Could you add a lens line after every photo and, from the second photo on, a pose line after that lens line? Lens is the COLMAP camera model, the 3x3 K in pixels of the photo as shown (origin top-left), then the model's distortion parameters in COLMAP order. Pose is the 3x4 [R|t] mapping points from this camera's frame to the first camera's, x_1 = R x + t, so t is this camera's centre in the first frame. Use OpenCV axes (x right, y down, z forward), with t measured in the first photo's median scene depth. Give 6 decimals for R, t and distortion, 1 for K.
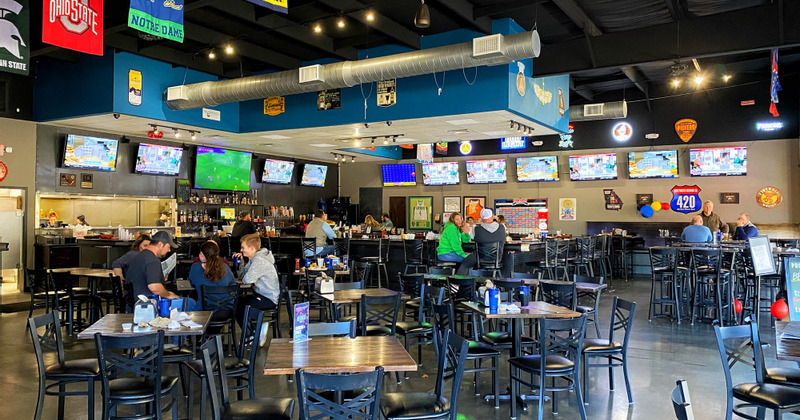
lens RADIAL K [[609.8, 0, 397.8], [0, 609.8, 190.9], [0, 0, 1]] dist [0.077321, -0.111435]
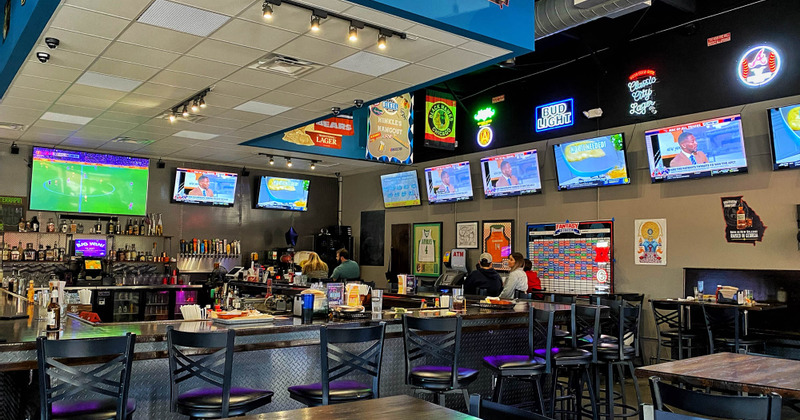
lens RADIAL K [[634.2, 0, 400.0], [0, 634.2, 210.0], [0, 0, 1]] dist [0.081691, -0.121509]
pose [[0.929774, -0.017483, -0.367716, 0.495990], [0.003712, 0.999266, -0.038122, 0.041456], [0.368112, 0.034080, 0.929157, 0.807547]]
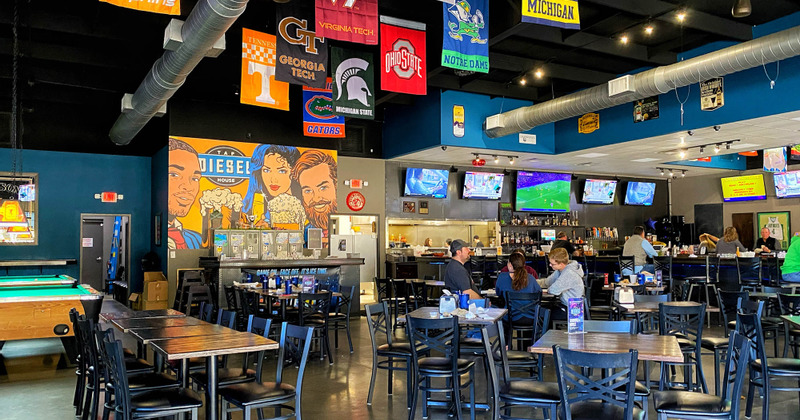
lens RADIAL K [[609.8, 0, 397.8], [0, 609.8, 190.9], [0, 0, 1]] dist [0.077321, -0.111435]
pose [[0.871065, -0.048684, -0.488750, 0.009037], [0.031043, 0.998543, -0.044138, 0.003303], [0.490186, 0.023275, 0.871307, -0.006622]]
